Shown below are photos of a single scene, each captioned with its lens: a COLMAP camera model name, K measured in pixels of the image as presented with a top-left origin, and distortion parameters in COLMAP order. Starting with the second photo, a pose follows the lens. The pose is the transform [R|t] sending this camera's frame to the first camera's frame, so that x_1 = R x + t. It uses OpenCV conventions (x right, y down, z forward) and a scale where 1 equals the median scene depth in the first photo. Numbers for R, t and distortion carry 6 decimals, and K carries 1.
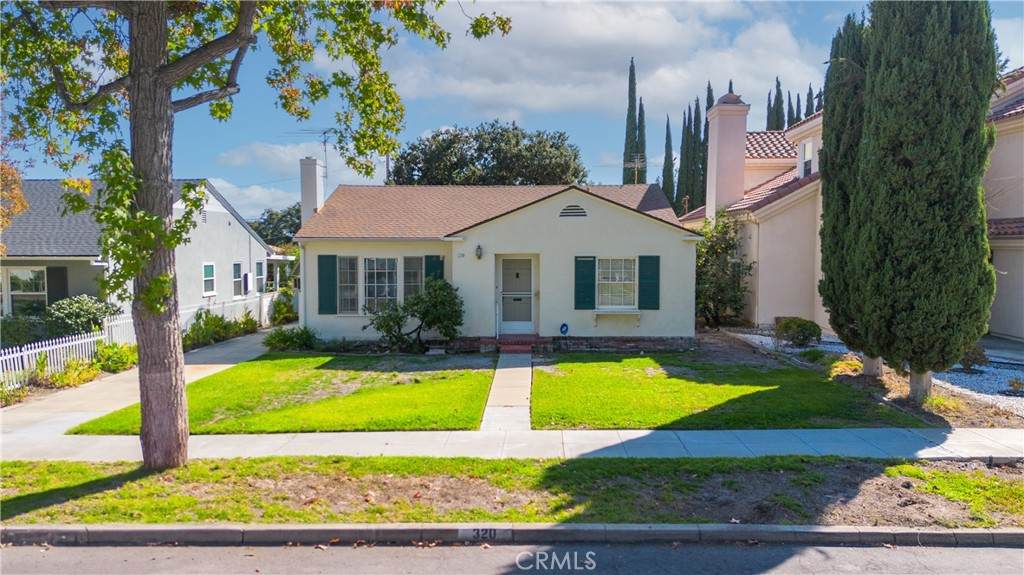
lens RADIAL K [[755.2, 0, 533.0], [0, 755.2, 294.4], [0, 0, 1]] dist [0.045802, -0.005100]
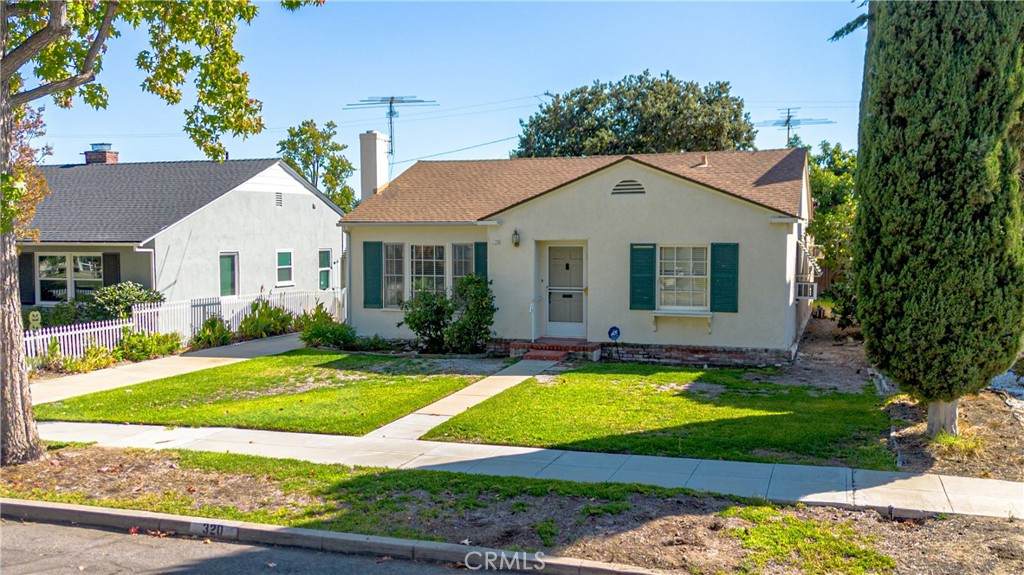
lens RADIAL K [[972.8, 0, 512.0], [0, 972.8, 287.5], [0, 0, 1]] dist [0.068030, -0.013964]
pose [[0.946466, 0.017414, -0.322334, 0.447428], [-0.018908, 0.999820, -0.001507, 0.000726], [0.322250, 0.007521, 0.946625, -0.042990]]
